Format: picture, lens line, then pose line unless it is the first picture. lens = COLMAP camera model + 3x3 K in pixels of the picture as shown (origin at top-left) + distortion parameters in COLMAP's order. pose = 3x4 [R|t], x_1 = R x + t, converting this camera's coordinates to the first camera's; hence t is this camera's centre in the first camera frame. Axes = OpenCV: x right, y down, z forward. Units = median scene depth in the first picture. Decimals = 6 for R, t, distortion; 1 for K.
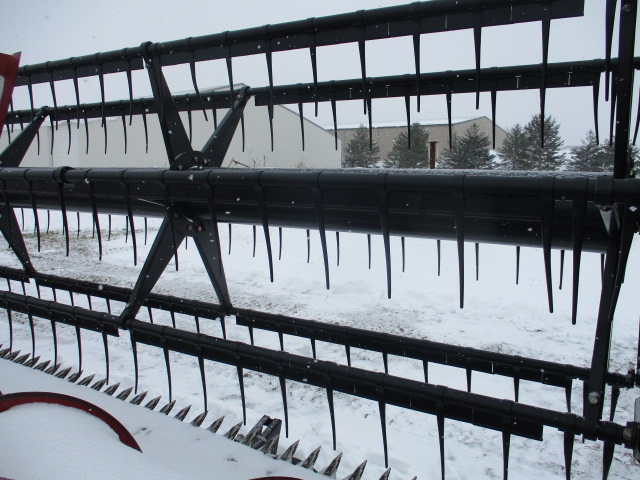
lens RADIAL K [[679.1, 0, 319.8], [0, 679.1, 240.7], [0, 0, 1]] dist [-0.056985, 0.006102]
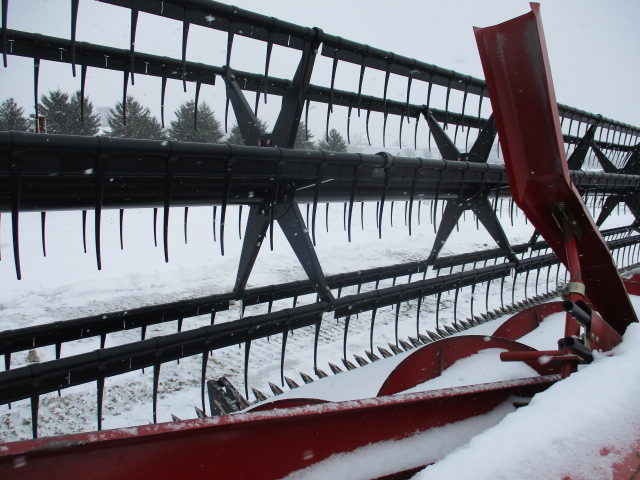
lens RADIAL K [[679.1, 0, 319.8], [0, 679.1, 240.7], [0, 0, 1]] dist [-0.056985, 0.006102]
pose [[-0.007395, -0.137365, 0.990493, -1.229824], [0.045180, 0.989463, 0.137559, -0.117357], [-0.998952, 0.045767, -0.001111, 0.969254]]
